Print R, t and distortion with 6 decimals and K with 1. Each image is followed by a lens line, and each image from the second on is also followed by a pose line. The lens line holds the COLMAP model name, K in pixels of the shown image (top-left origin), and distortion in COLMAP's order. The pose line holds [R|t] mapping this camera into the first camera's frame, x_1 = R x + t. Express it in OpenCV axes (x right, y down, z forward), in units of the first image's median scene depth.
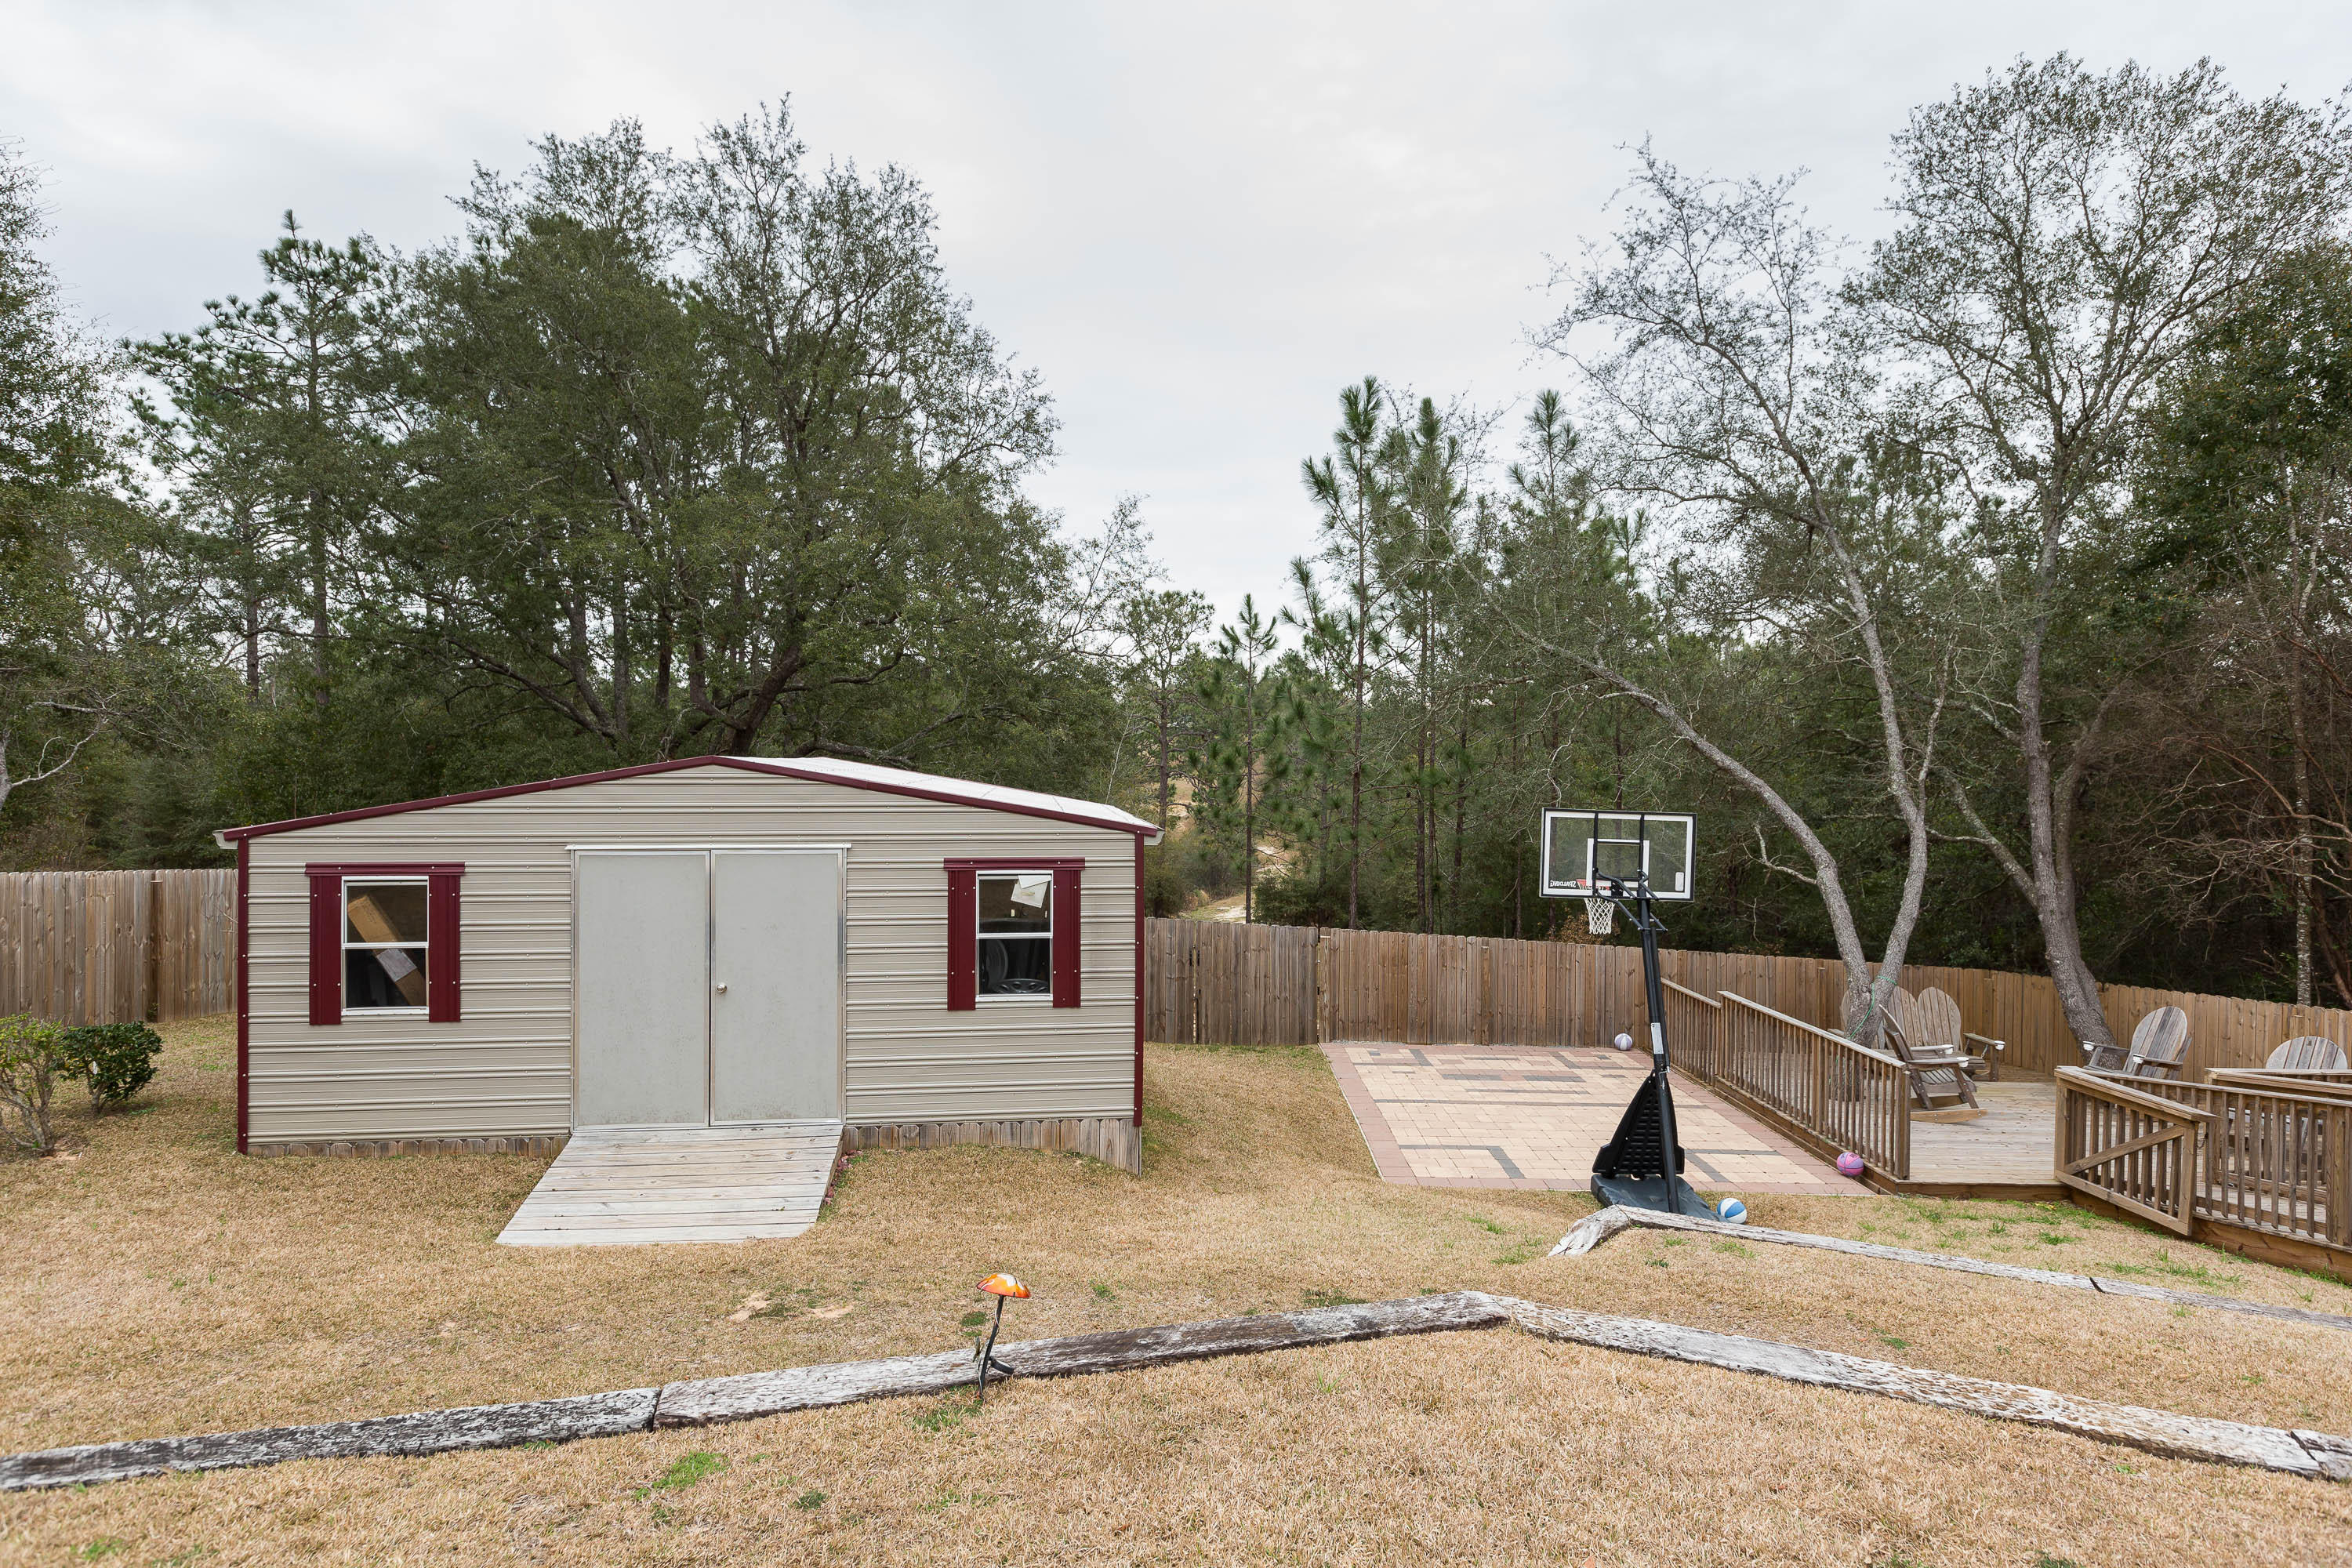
lens RADIAL K [[1240.0, 0, 1182.2], [0, 1240.0, 773.1], [0, 0, 1]] dist [0.002924, 0.000106]
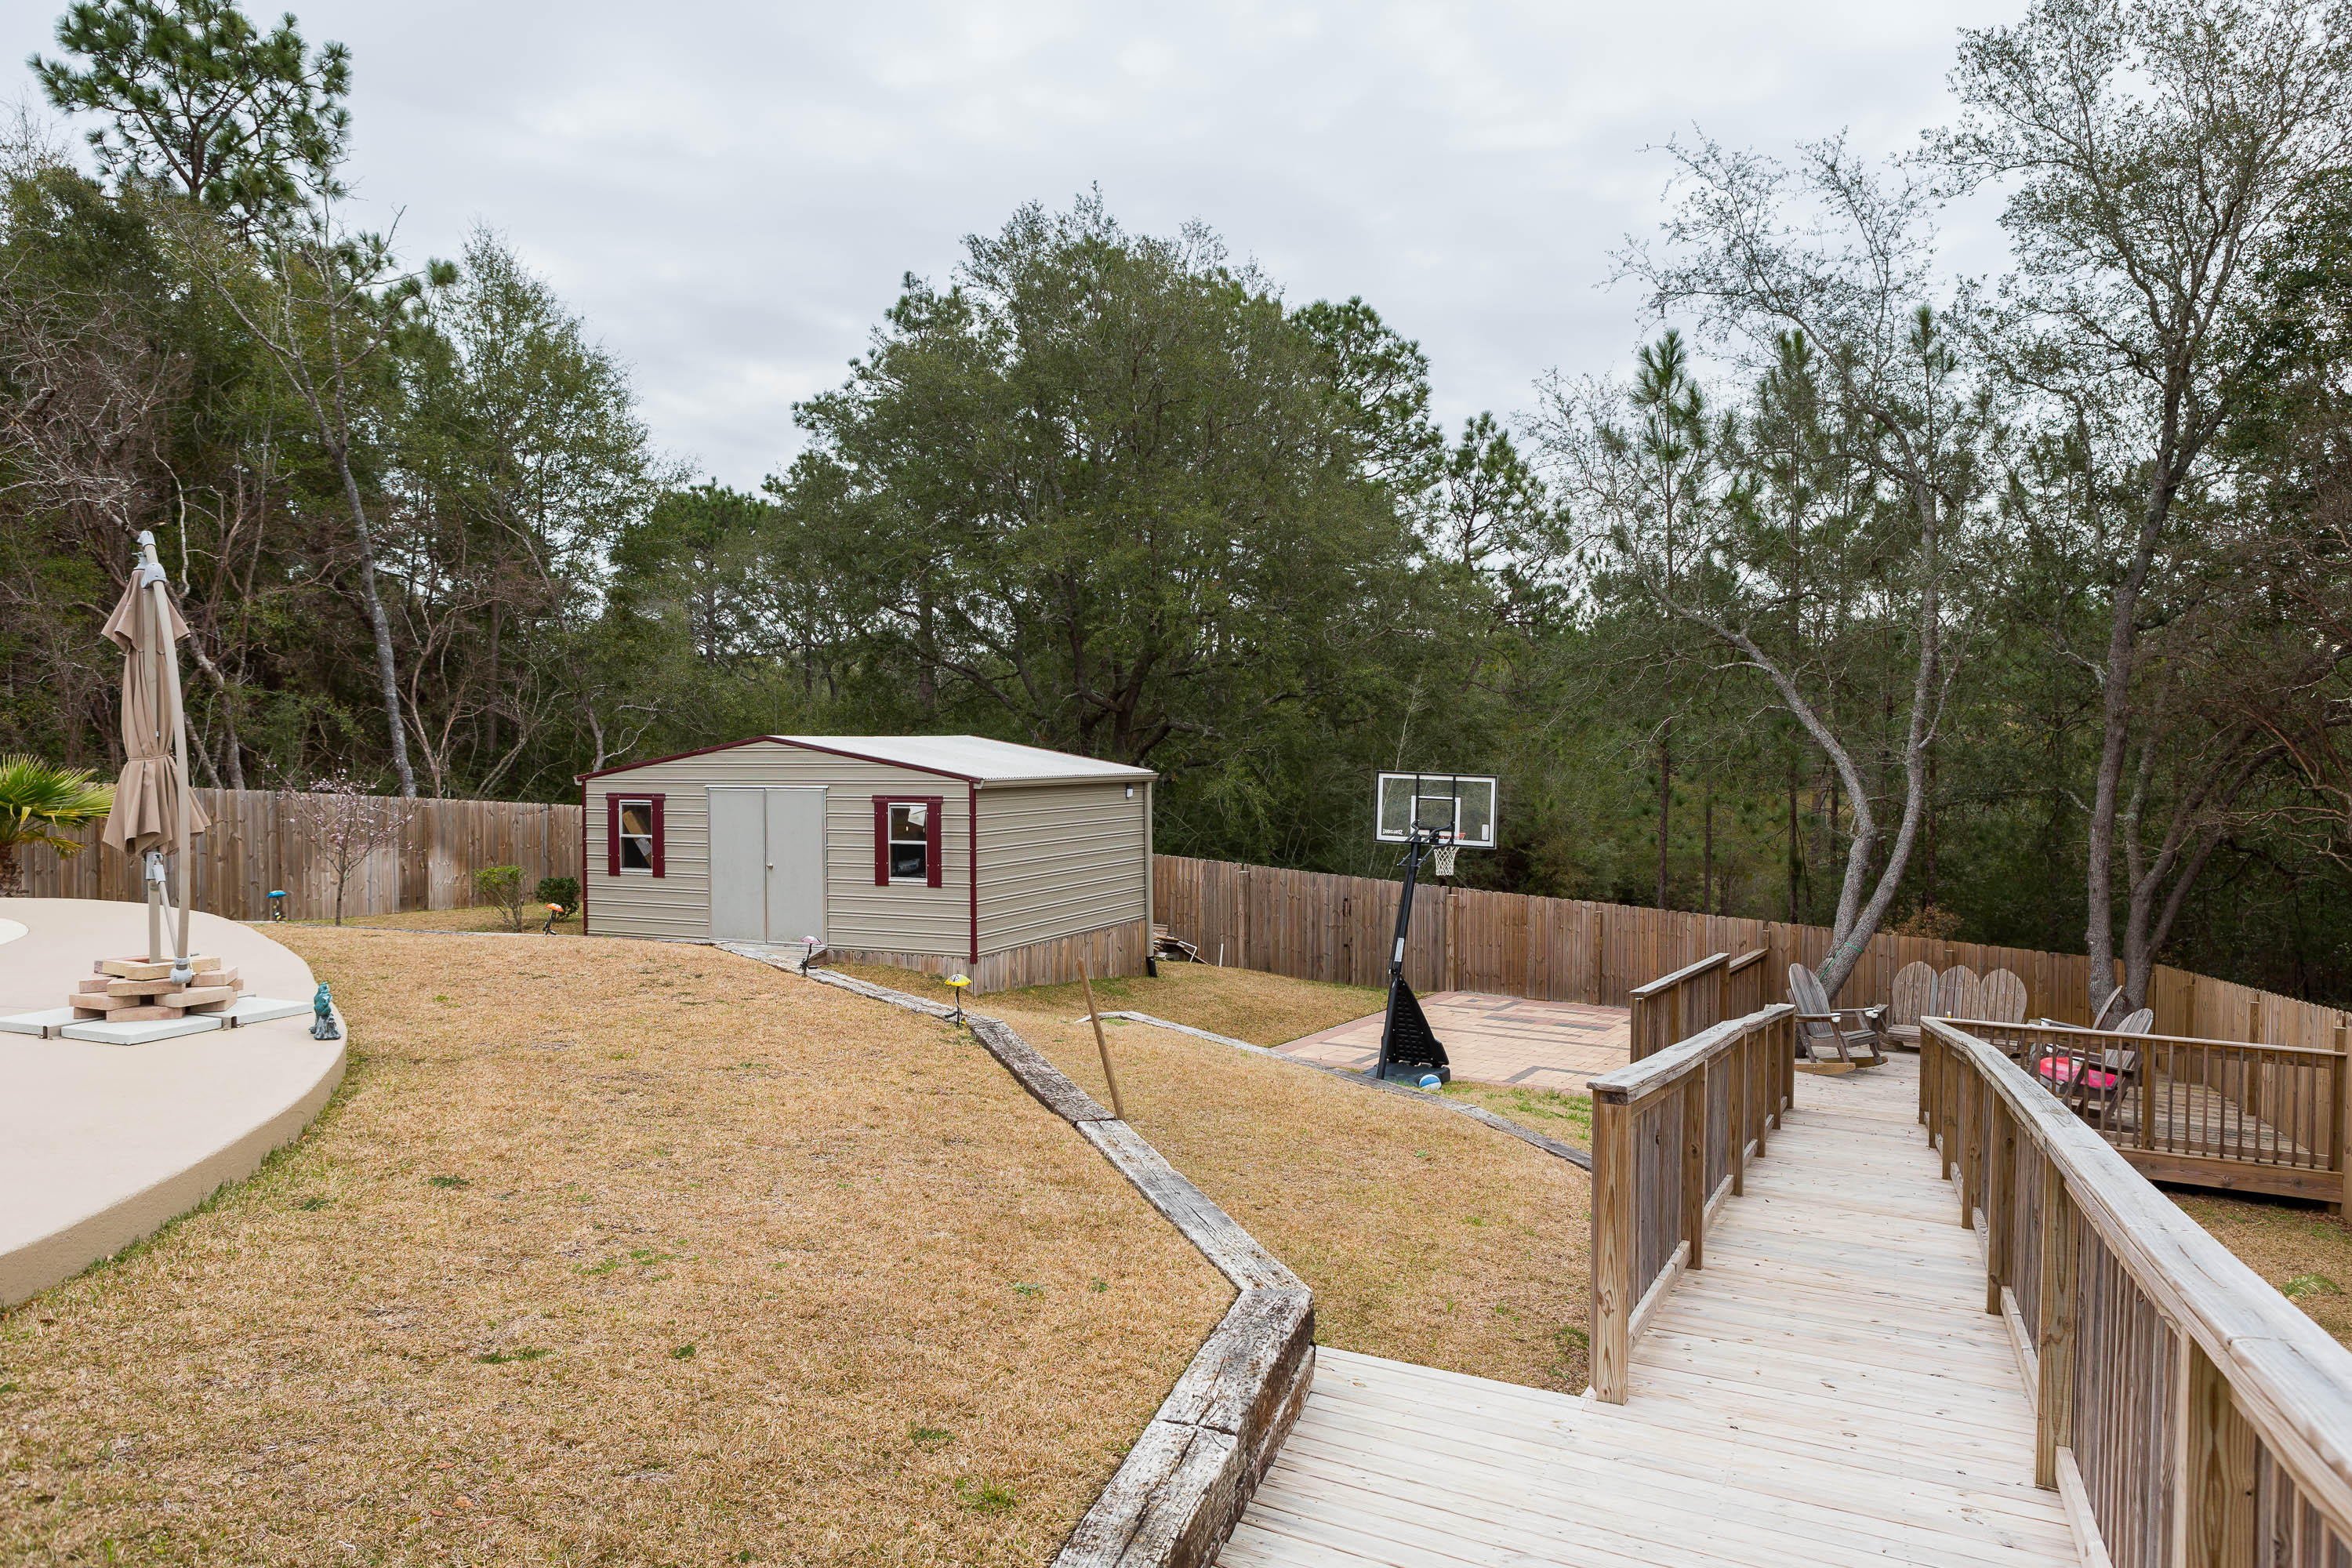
lens RADIAL K [[1624.6, 0, 1244.4], [0, 1624.6, 783.6], [0, 0, 1]] dist [-0.038460, 0.051884]
pose [[0.862705, 0.004759, -0.505685, 0.744771], [0.003835, 0.999865, 0.015953, 0.010874], [0.505692, -0.015702, 0.862571, -0.354277]]
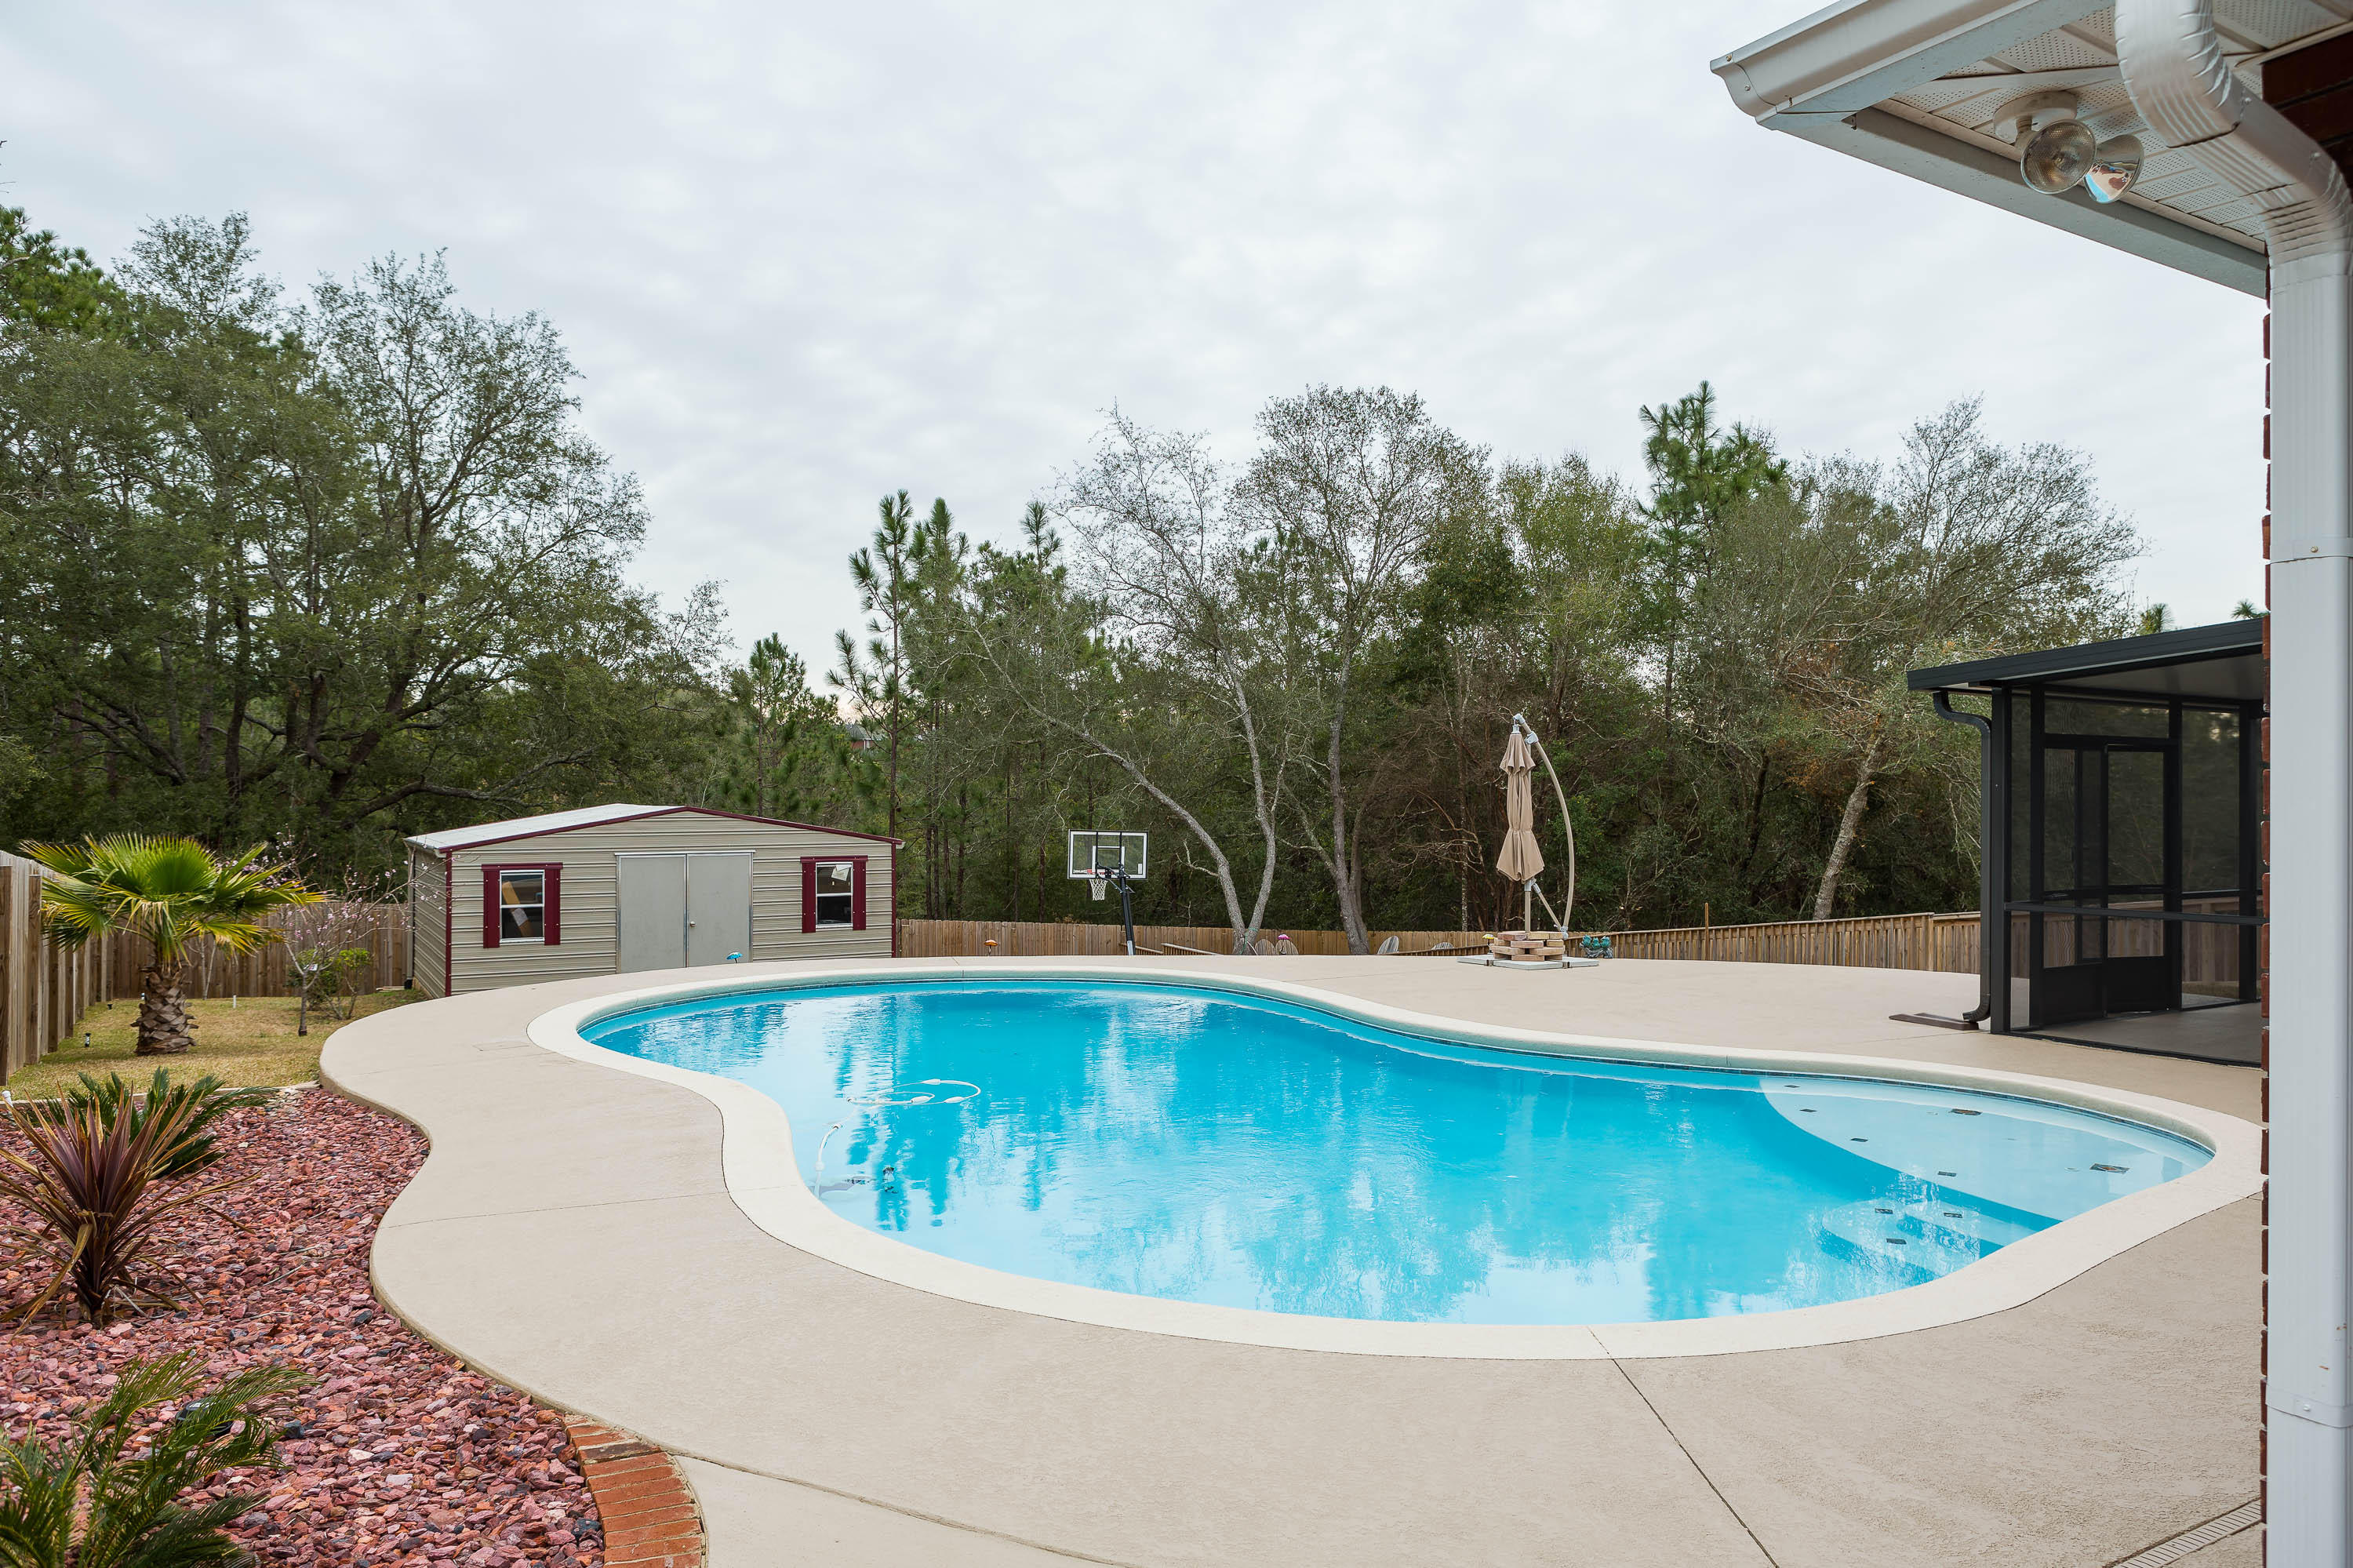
lens RADIAL K [[1625.3, 0, 1244.9], [0, 1625.3, 783.6], [0, 0, 1]] dist [-0.038460, 0.051884]
pose [[0.899032, -0.002140, 0.437879, -0.377860], [0.007326, 0.999922, -0.010154, -0.009176], [-0.437823, 0.012337, 0.898977, -0.907691]]
